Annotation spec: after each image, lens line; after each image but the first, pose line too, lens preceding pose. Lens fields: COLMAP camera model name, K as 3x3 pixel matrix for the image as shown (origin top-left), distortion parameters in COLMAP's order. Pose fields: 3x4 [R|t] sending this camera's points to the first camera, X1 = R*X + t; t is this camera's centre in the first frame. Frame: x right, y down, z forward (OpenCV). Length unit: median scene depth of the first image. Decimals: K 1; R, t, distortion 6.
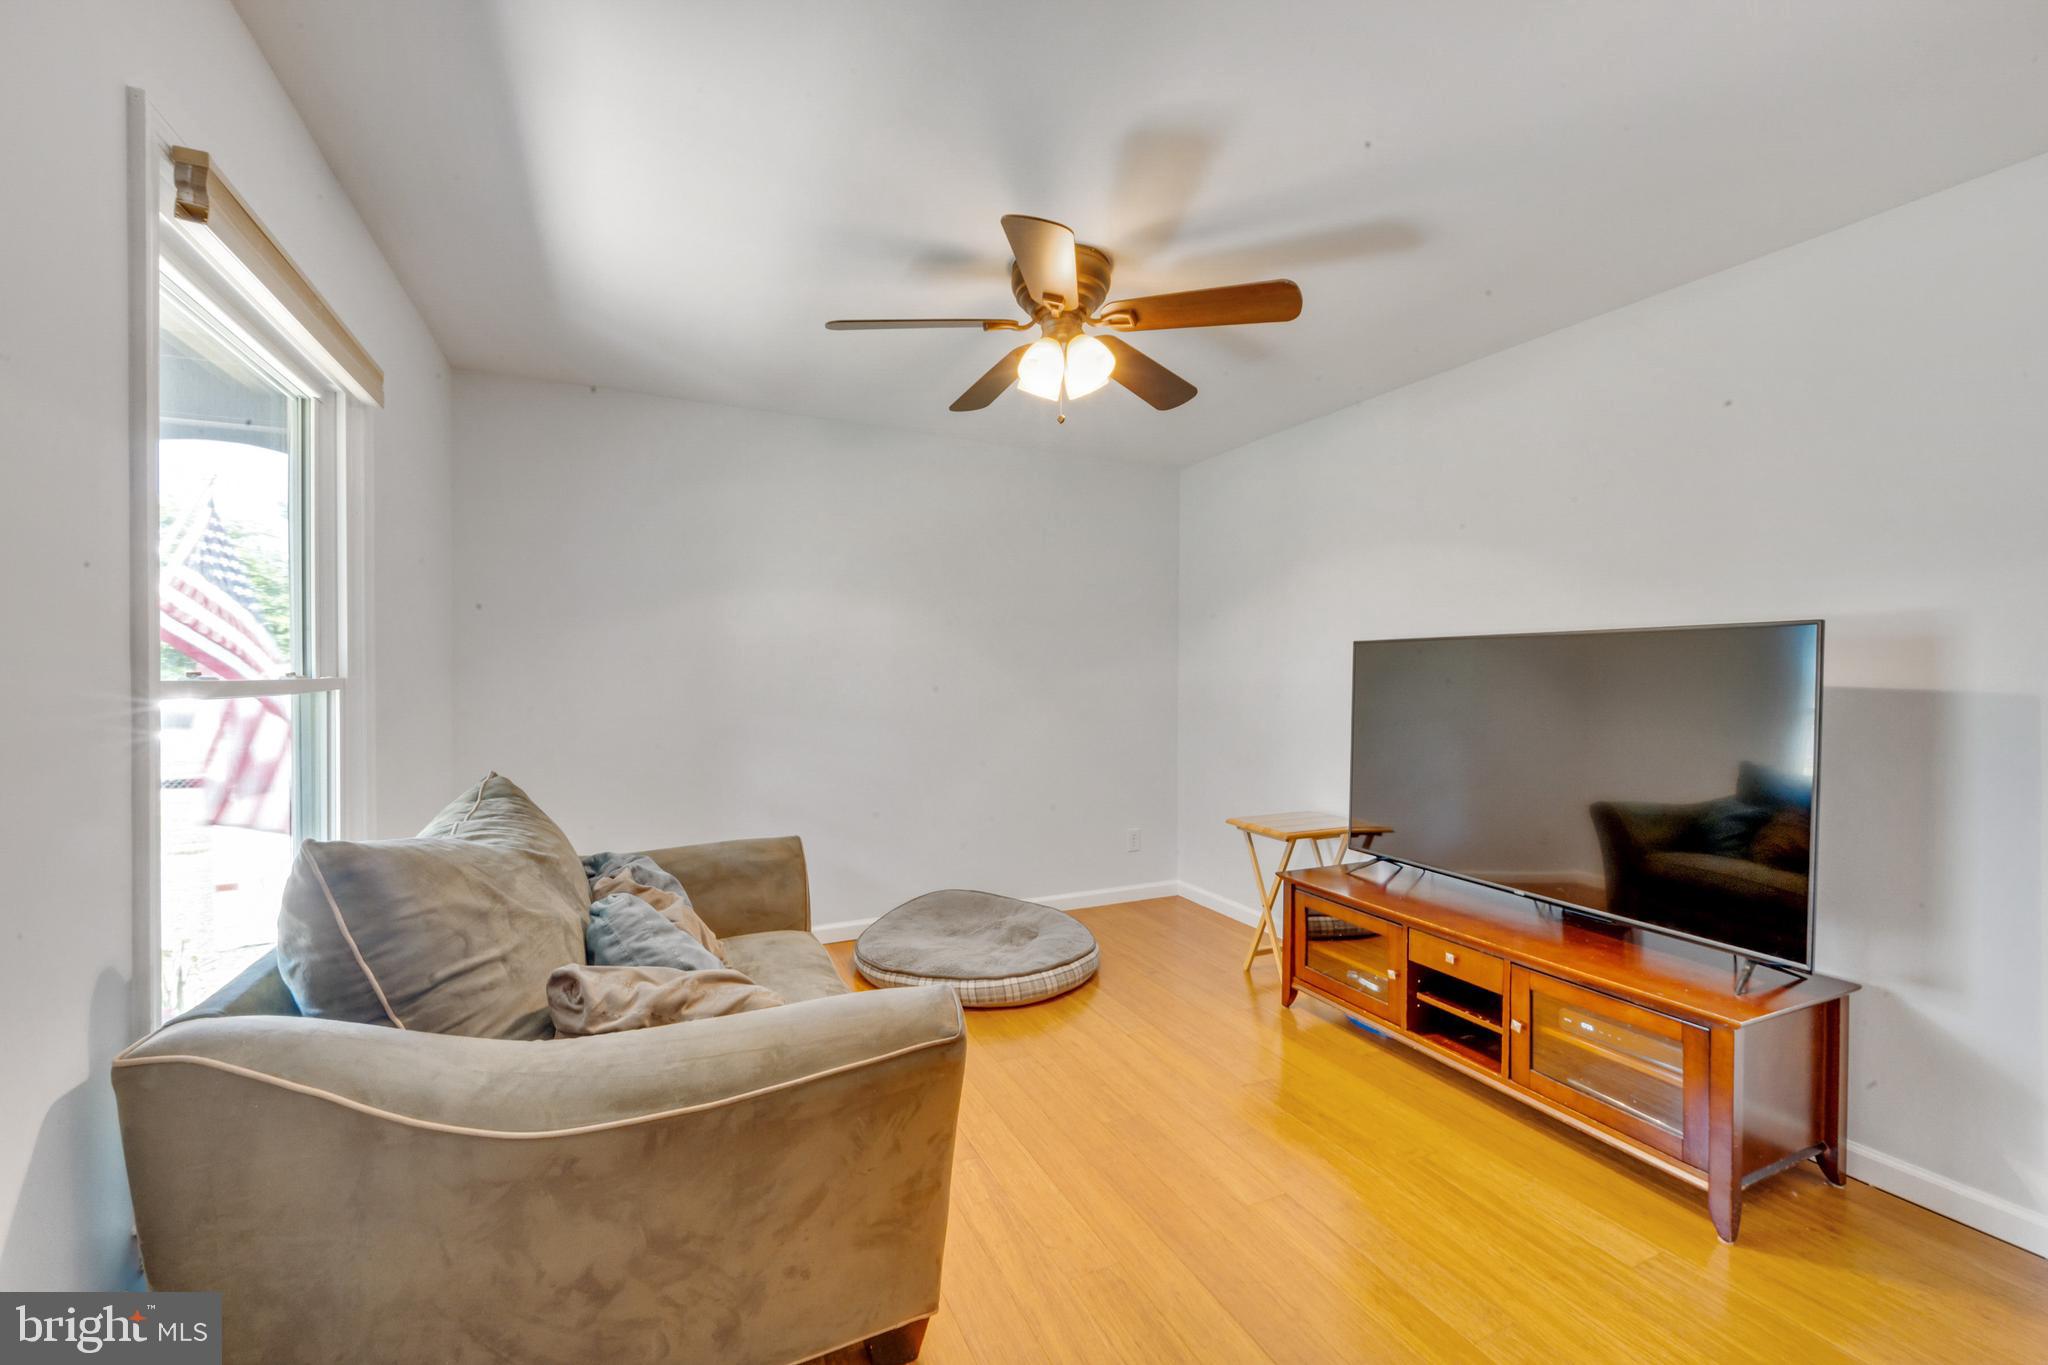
lens RADIAL K [[812.1, 0, 1016.5], [0, 812.1, 674.1], [0, 0, 1]] dist [0.001088, 0.000205]
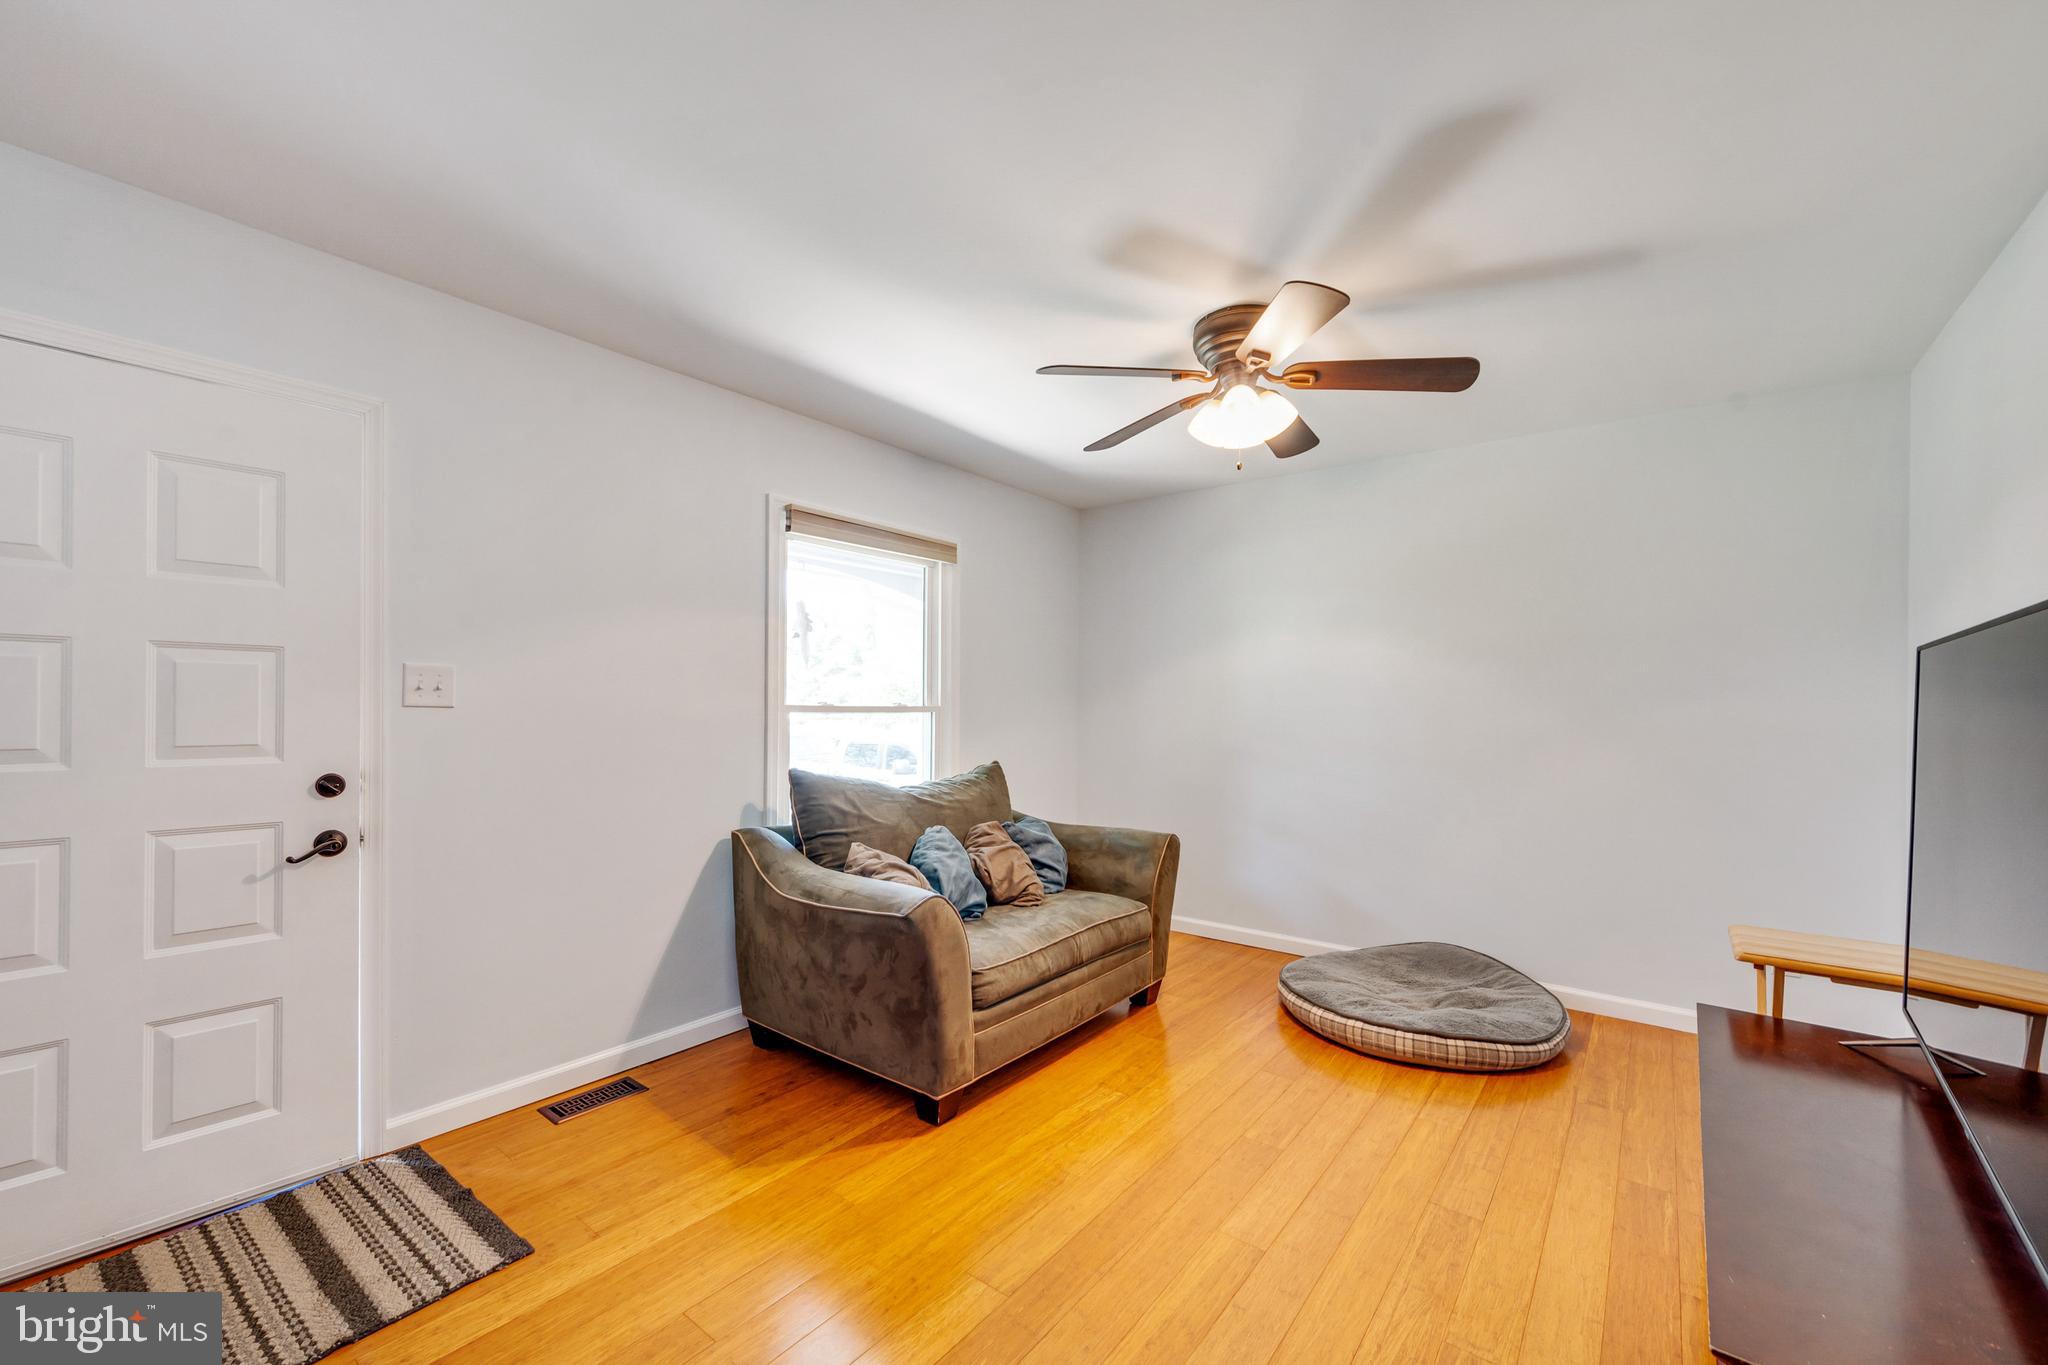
lens RADIAL K [[812.1, 0, 1013.1], [0, 812.1, 701.2], [0, 0, 1]] dist [0.001088, 0.000205]
pose [[0.441430, -0.009262, -0.897248, 0.811541], [-0.007810, 0.999869, -0.014164, 0.013913], [0.897262, 0.013259, 0.441300, 0.242028]]
